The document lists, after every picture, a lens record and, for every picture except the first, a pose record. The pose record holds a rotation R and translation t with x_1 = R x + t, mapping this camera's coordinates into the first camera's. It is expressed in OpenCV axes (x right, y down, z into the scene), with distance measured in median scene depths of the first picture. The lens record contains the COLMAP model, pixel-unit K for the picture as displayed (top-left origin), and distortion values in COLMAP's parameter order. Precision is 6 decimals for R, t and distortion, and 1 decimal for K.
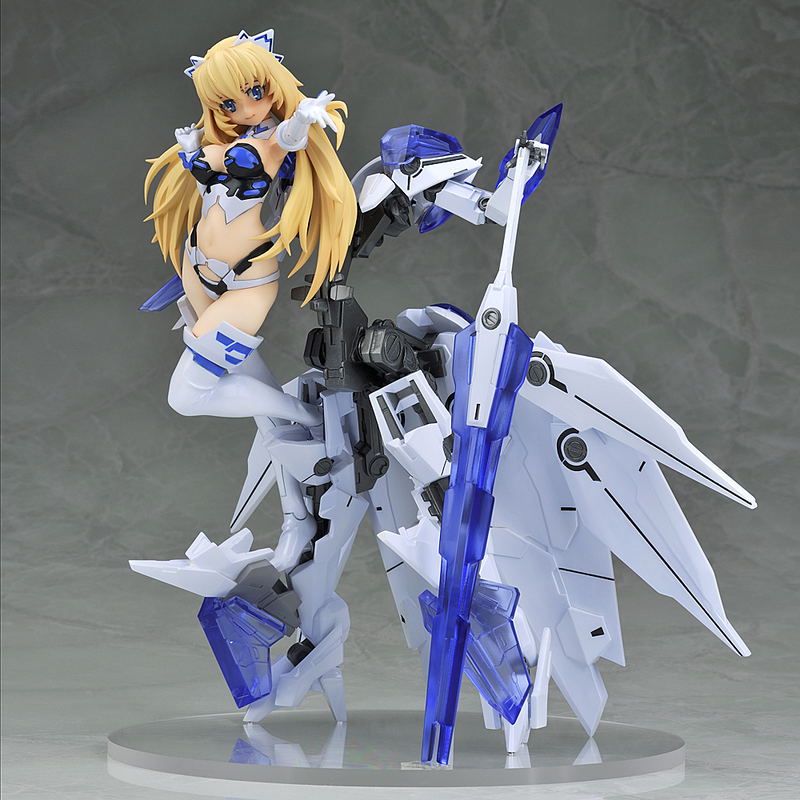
lens RADIAL K [[2997.7, 0, 400.0], [0, 2997.7, 400.0], [0, 0, 1]] dist [0.054236, 0.062079]
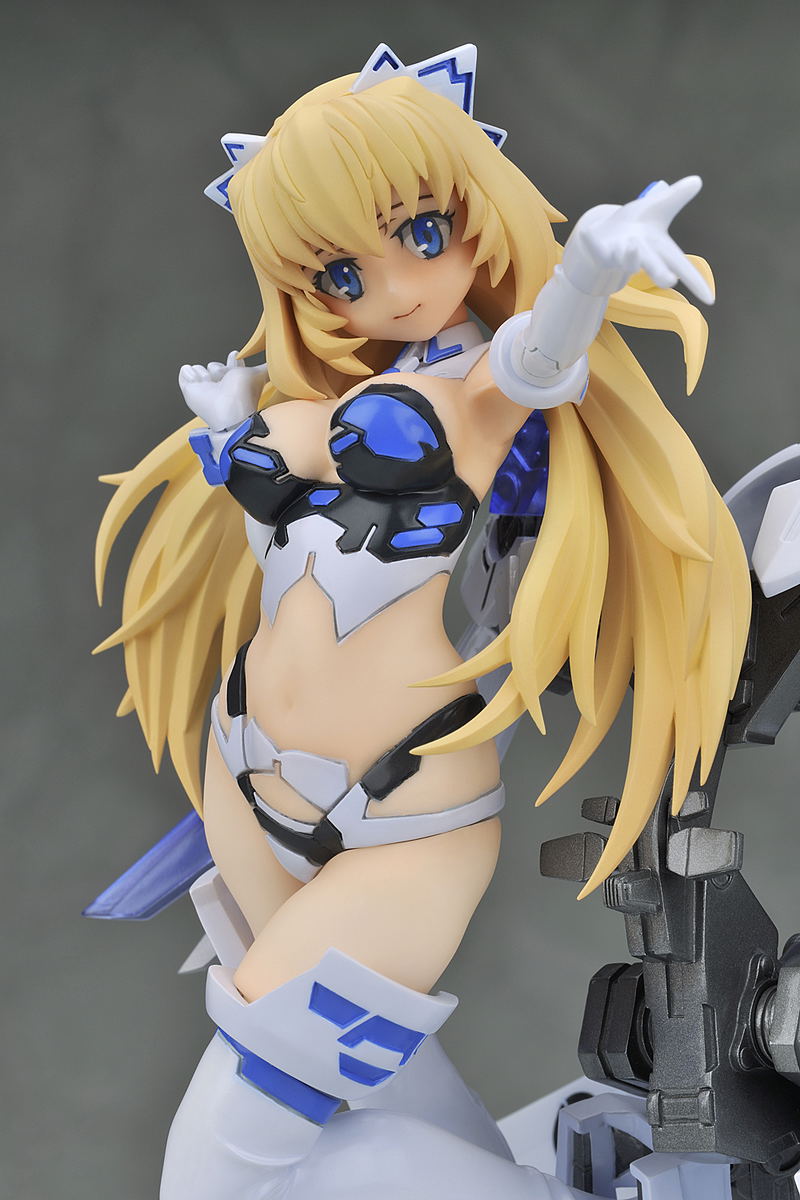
lens RADIAL K [[3613.8, 0, 400.0], [0, 3613.8, 600.0], [0, 0, 1]] dist [0.112808, -0.729798]
pose [[0.999236, -0.017499, -0.034938, -0.037660], [0.013488, 0.993626, -0.111918, -0.019860], [0.036674, 0.111361, 0.993103, 0.616194]]
